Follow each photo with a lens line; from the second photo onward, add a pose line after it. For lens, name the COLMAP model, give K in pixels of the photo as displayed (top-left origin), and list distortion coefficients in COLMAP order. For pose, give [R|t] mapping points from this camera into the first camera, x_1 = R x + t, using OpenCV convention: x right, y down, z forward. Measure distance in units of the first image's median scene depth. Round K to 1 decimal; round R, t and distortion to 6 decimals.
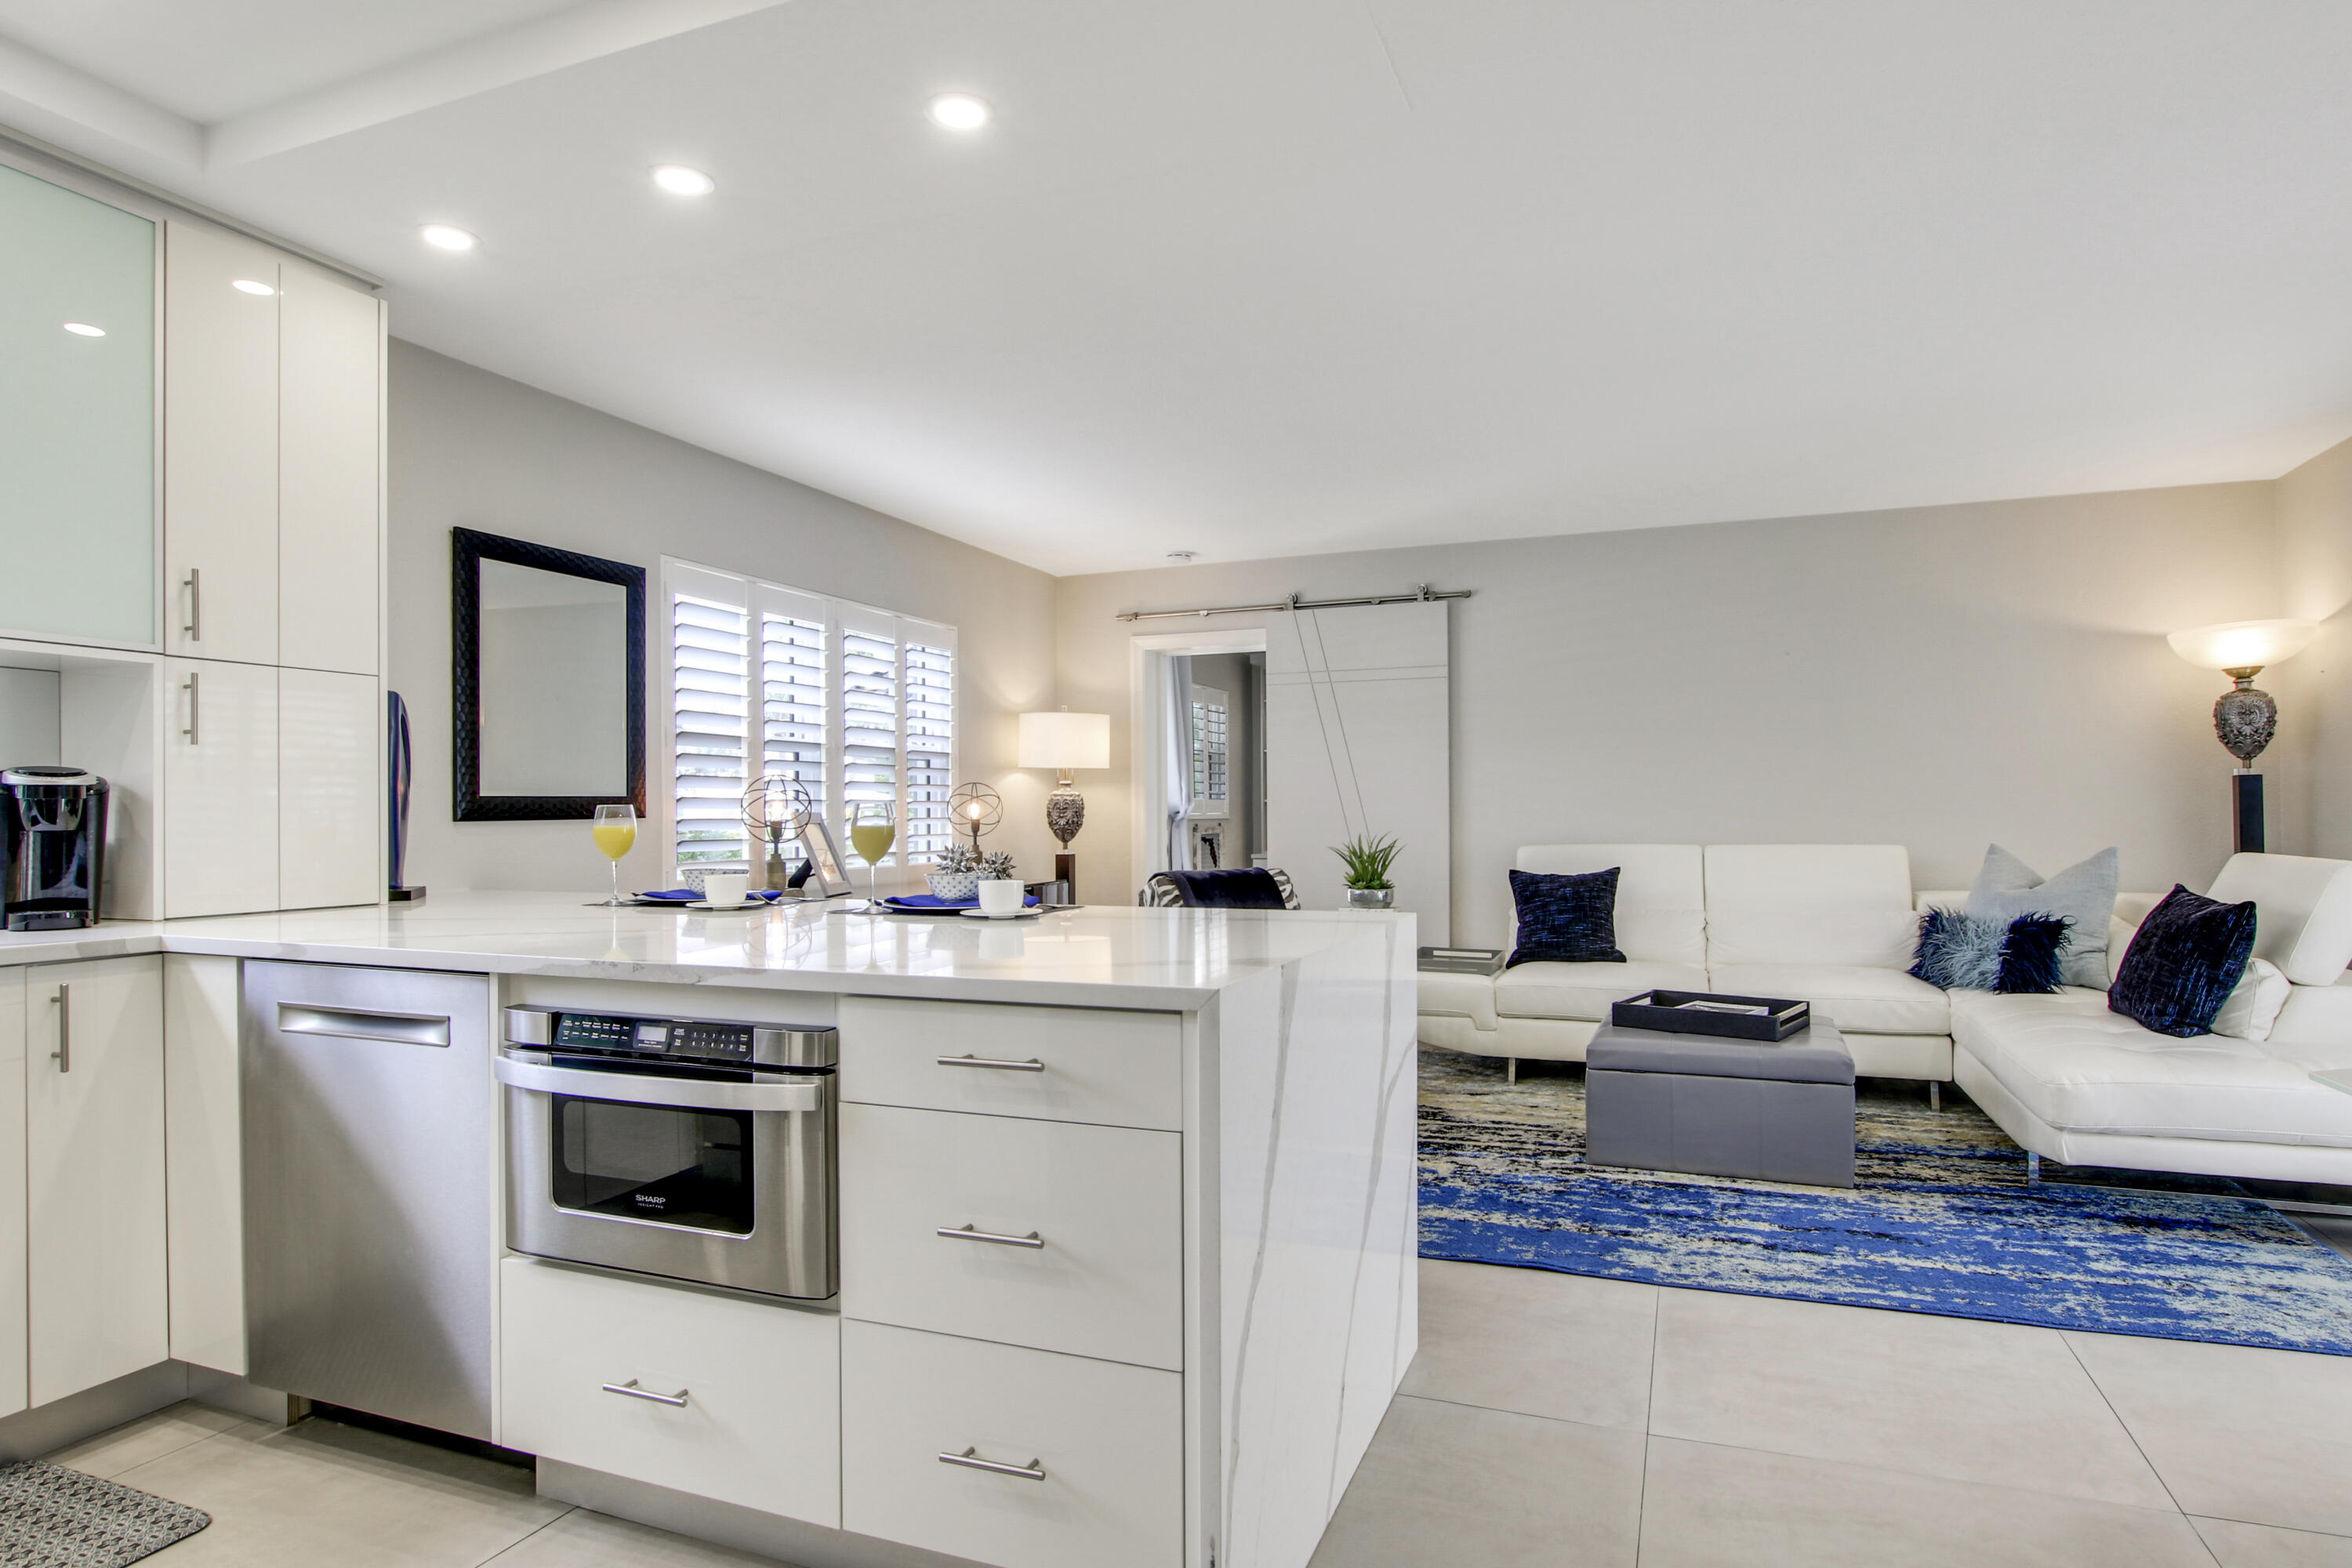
lens RADIAL K [[1259.3, 0, 1166.5], [0, 1259.3, 801.9], [0, 0, 1]] dist [-0.033059, 0.005782]
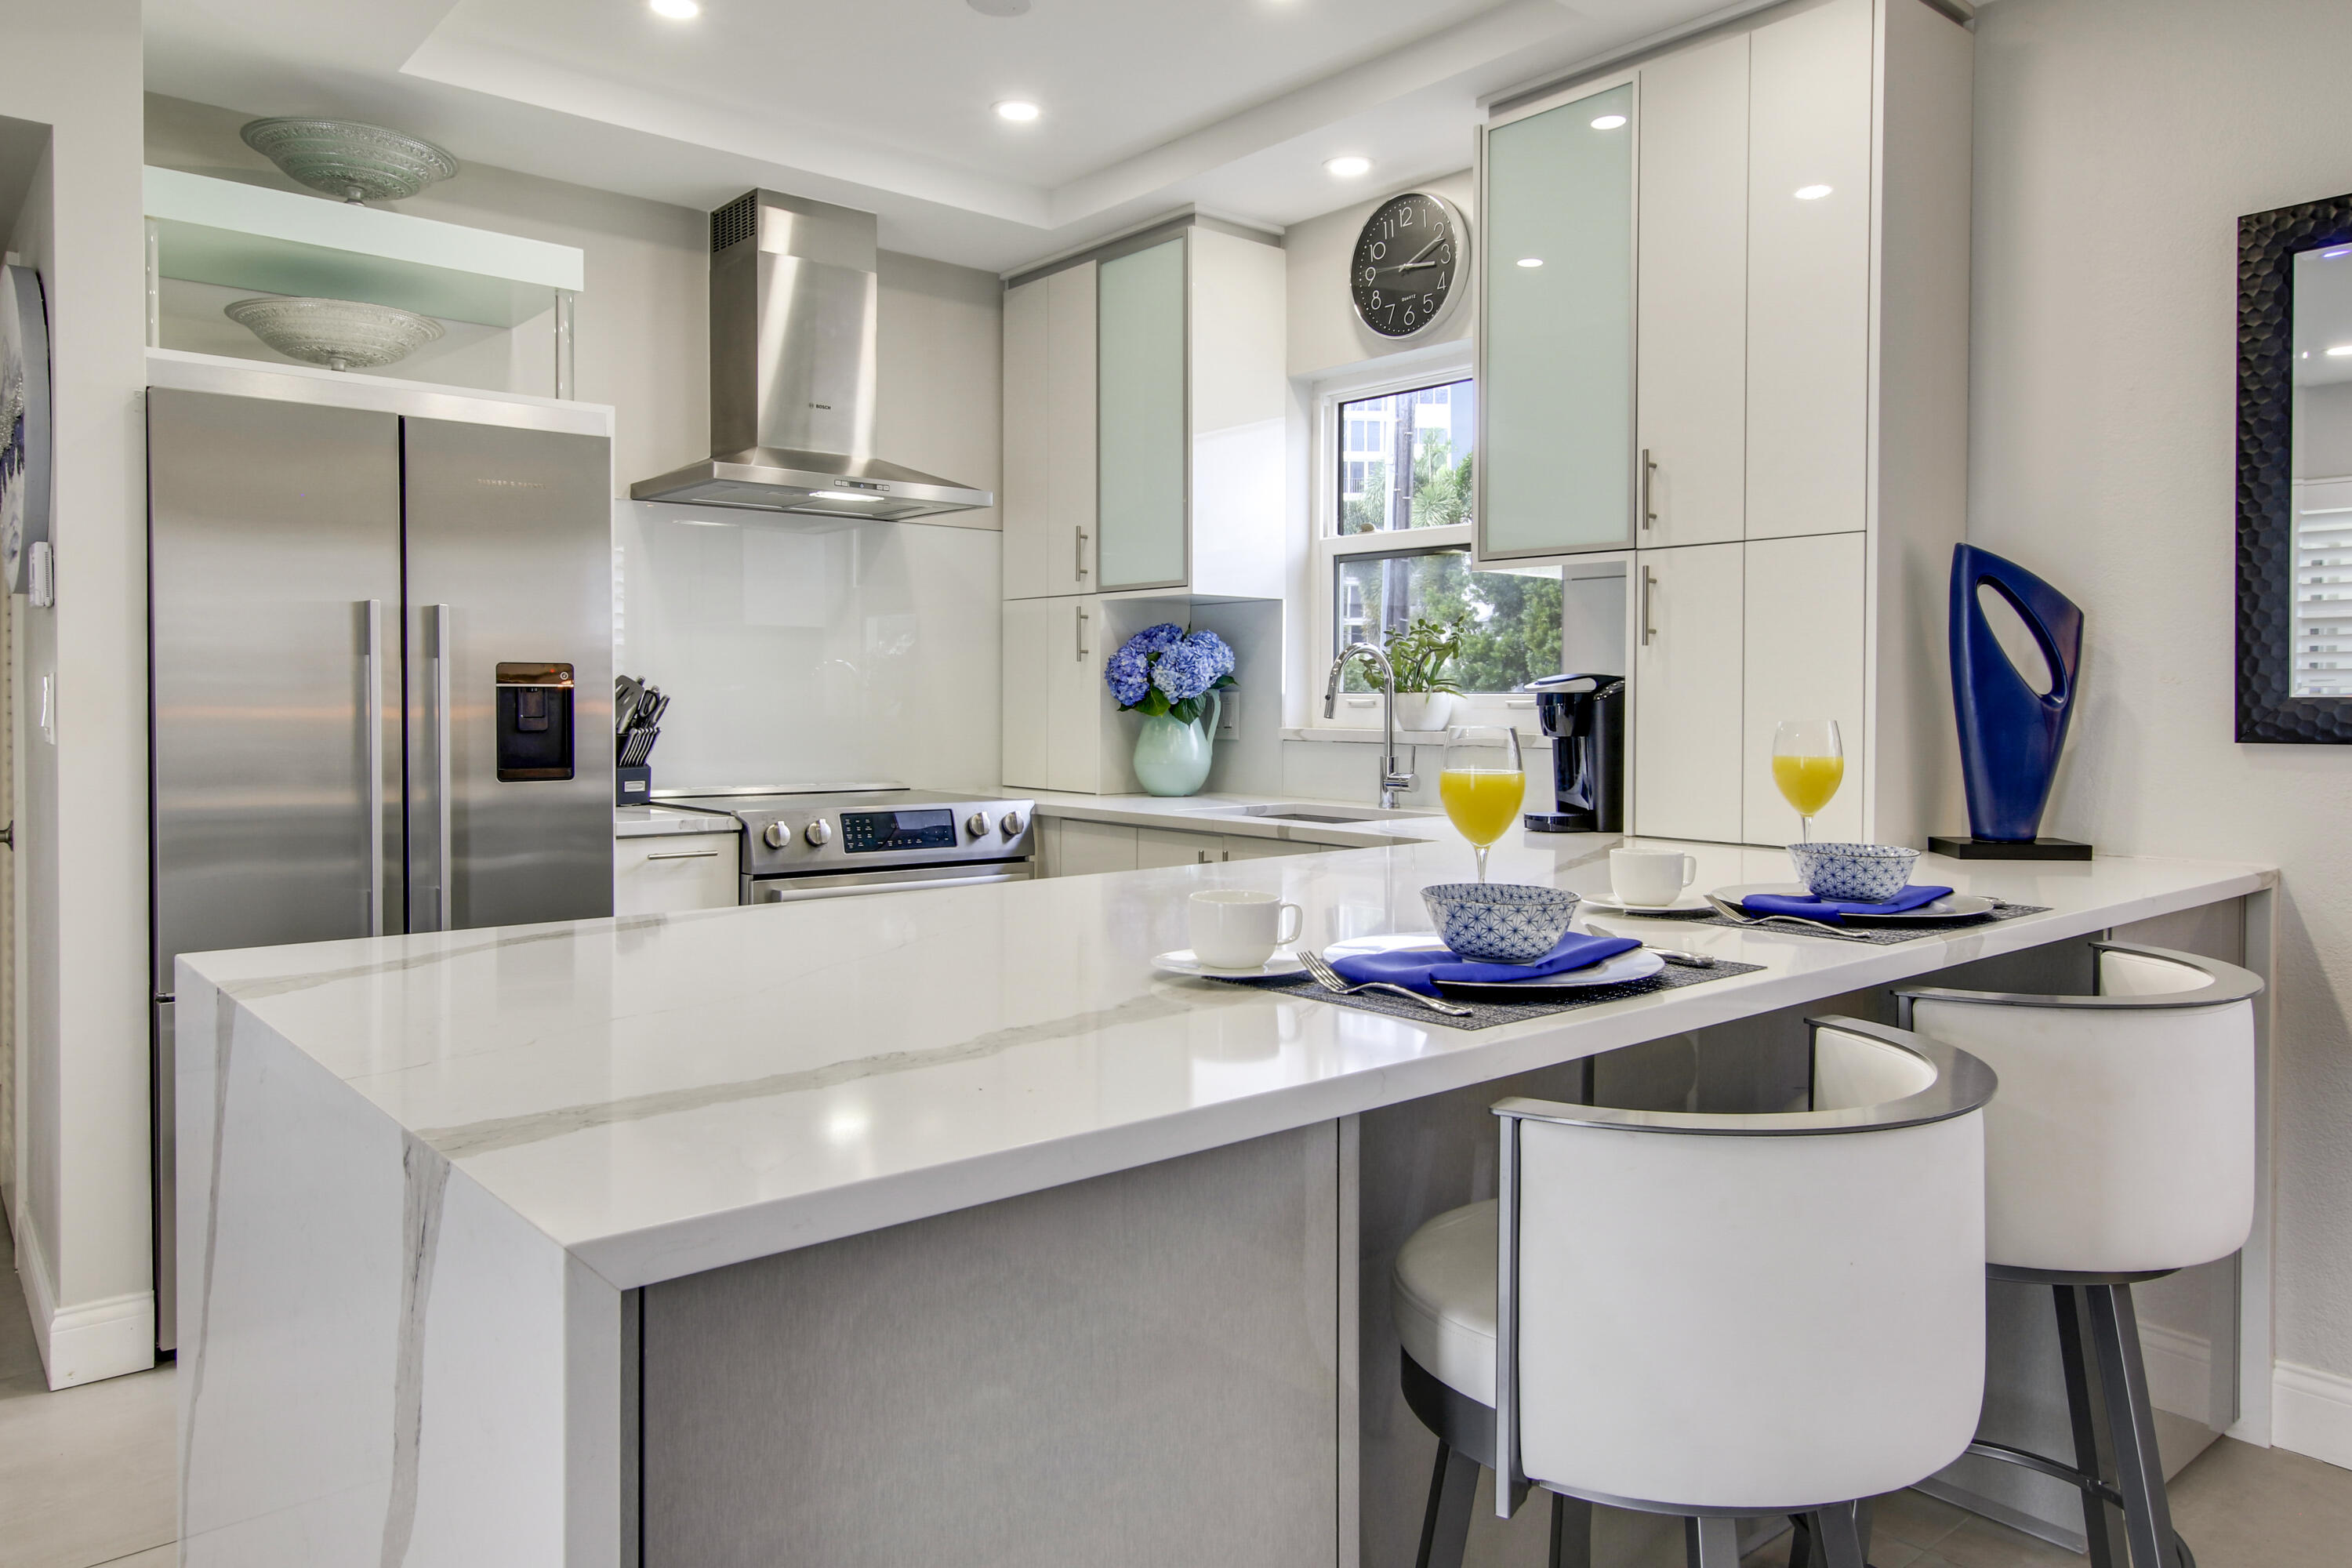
lens RADIAL K [[1579.9, 0, 1203.6], [0, 1579.9, 715.4], [0, 0, 1]] dist [0.010150, 0.008838]
pose [[-0.458437, 0.019514, -0.888513, 0.340926], [0.007262, 0.999808, 0.018212, -0.015305], [0.888697, 0.001897, -0.458491, 1.076908]]
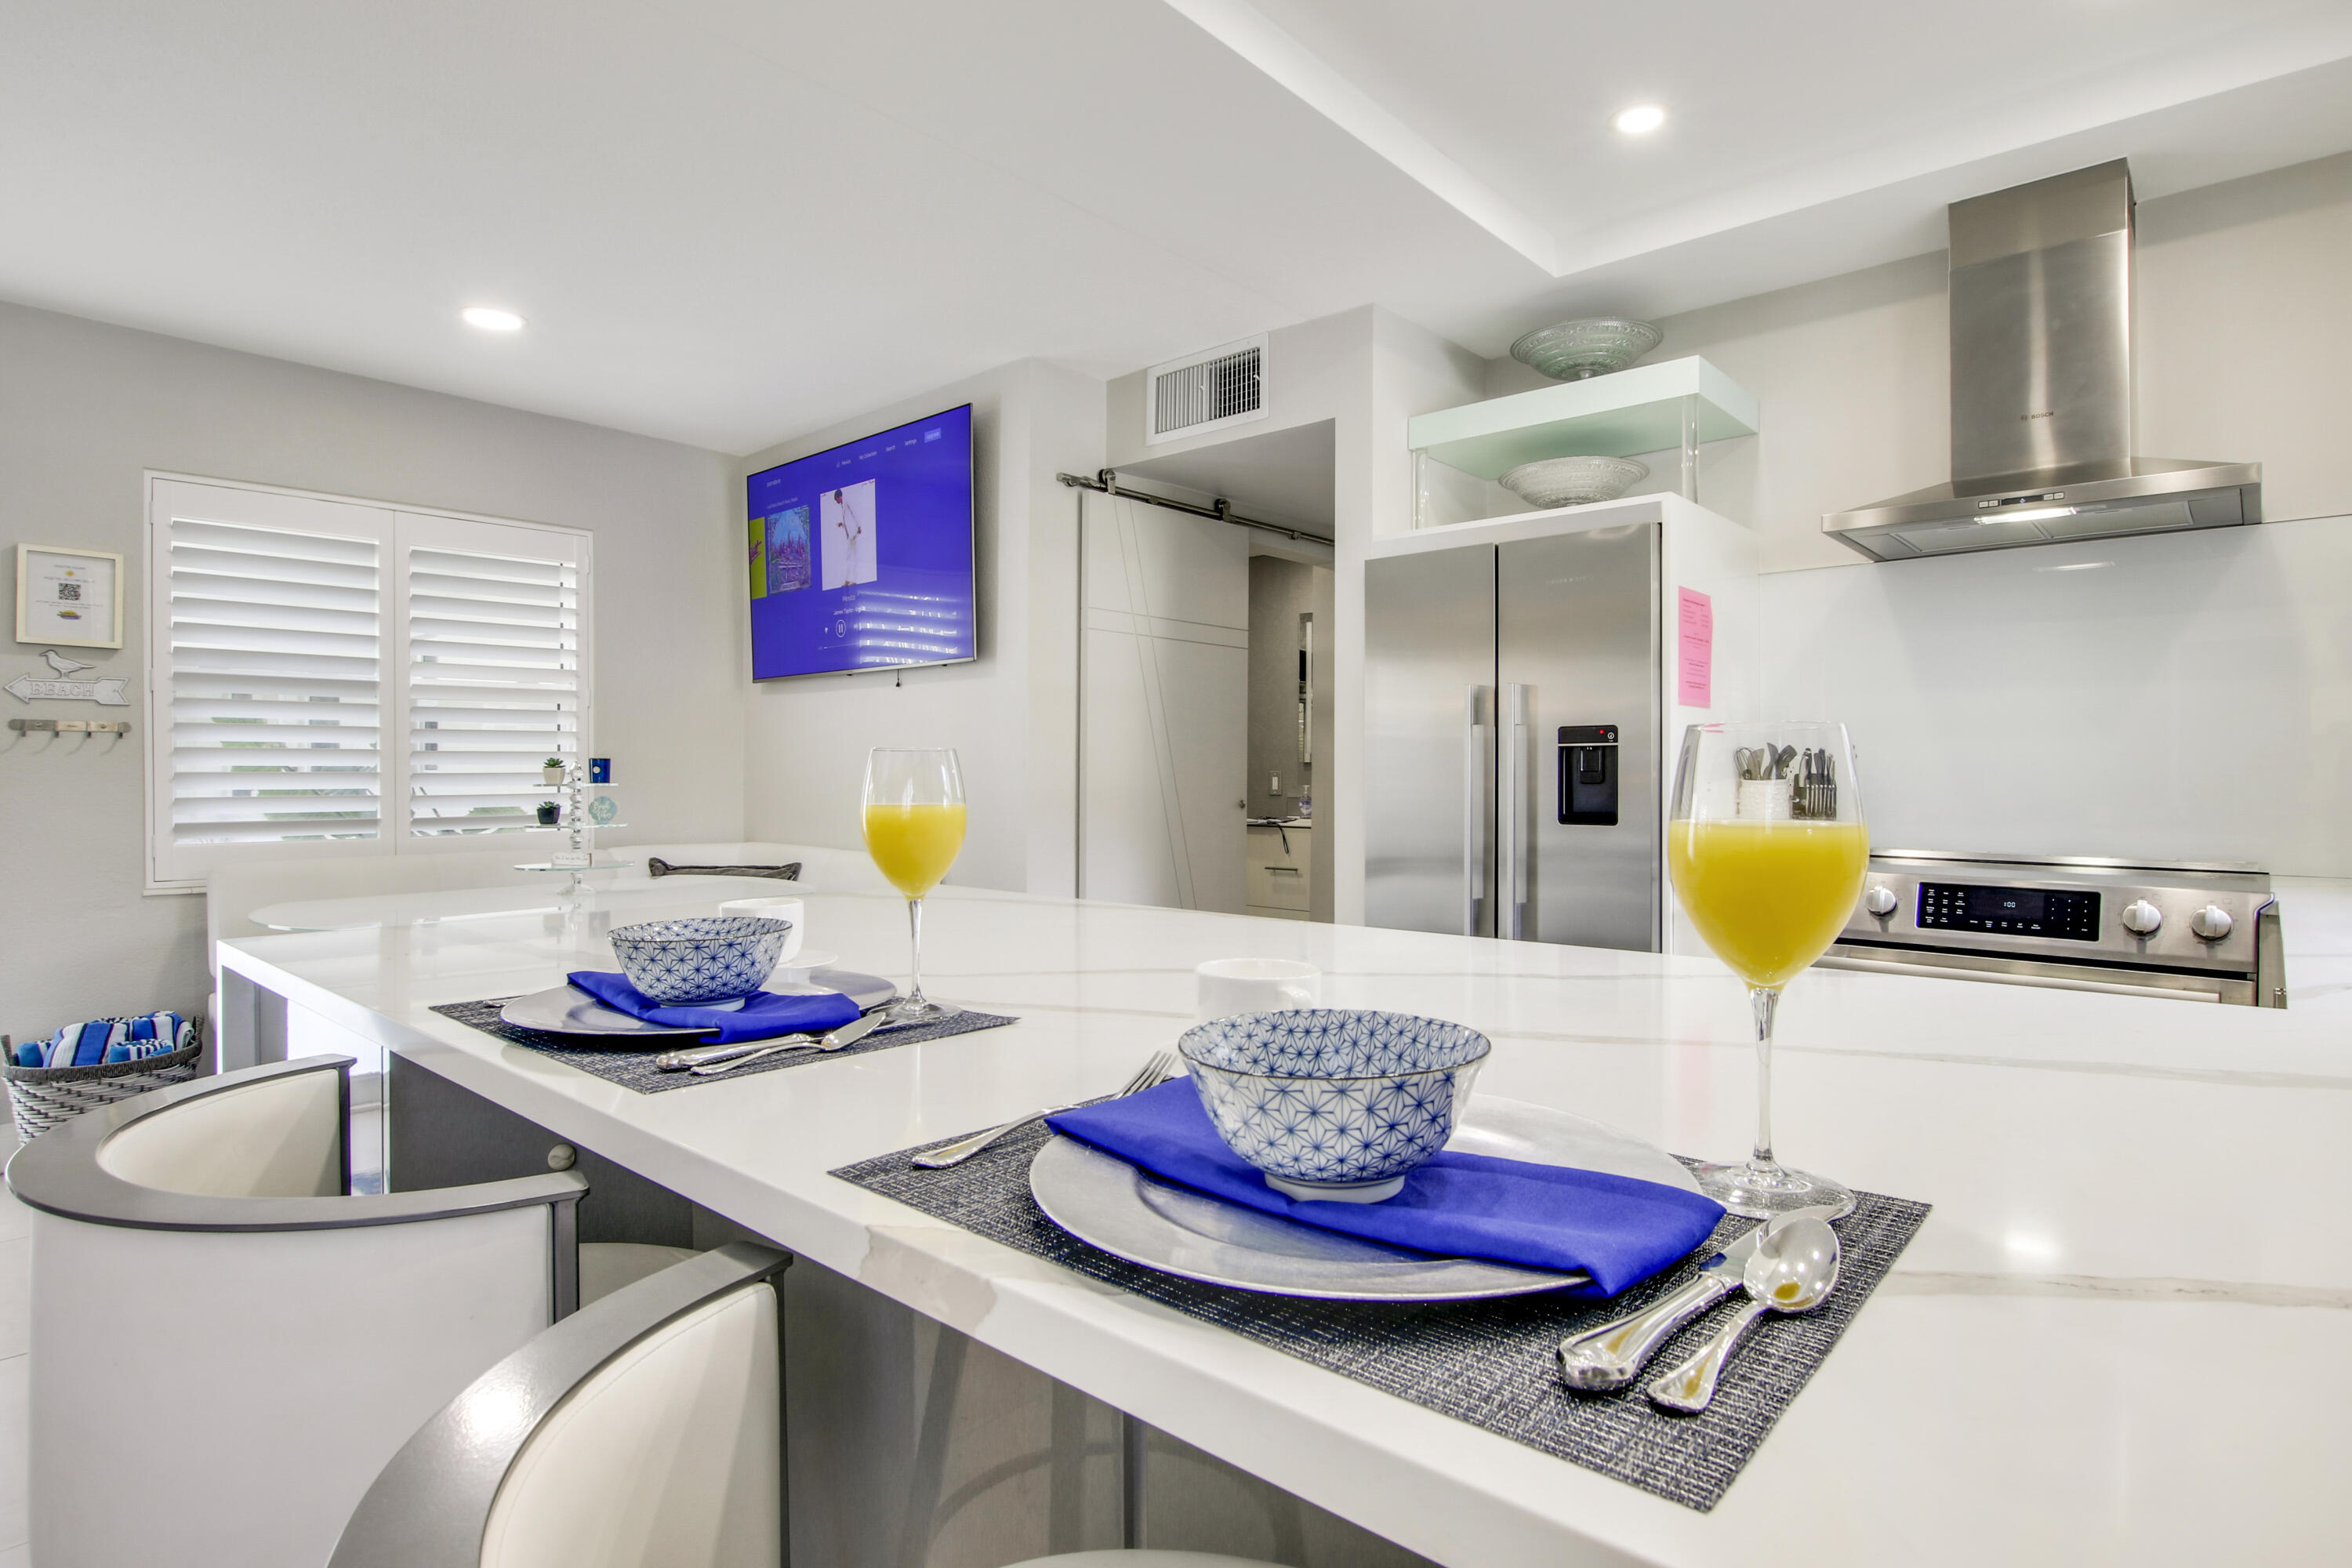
lens RADIAL K [[1224.0, 0, 1192.5], [0, 1224.0, 787.6], [0, 0, 1]] dist [-0.017330, -0.000872]
pose [[-0.946240, 0.004411, 0.323436, -0.389509], [0.005166, 0.999986, 0.001476, 0.010883], [-0.323425, 0.003068, -0.946249, 1.218910]]
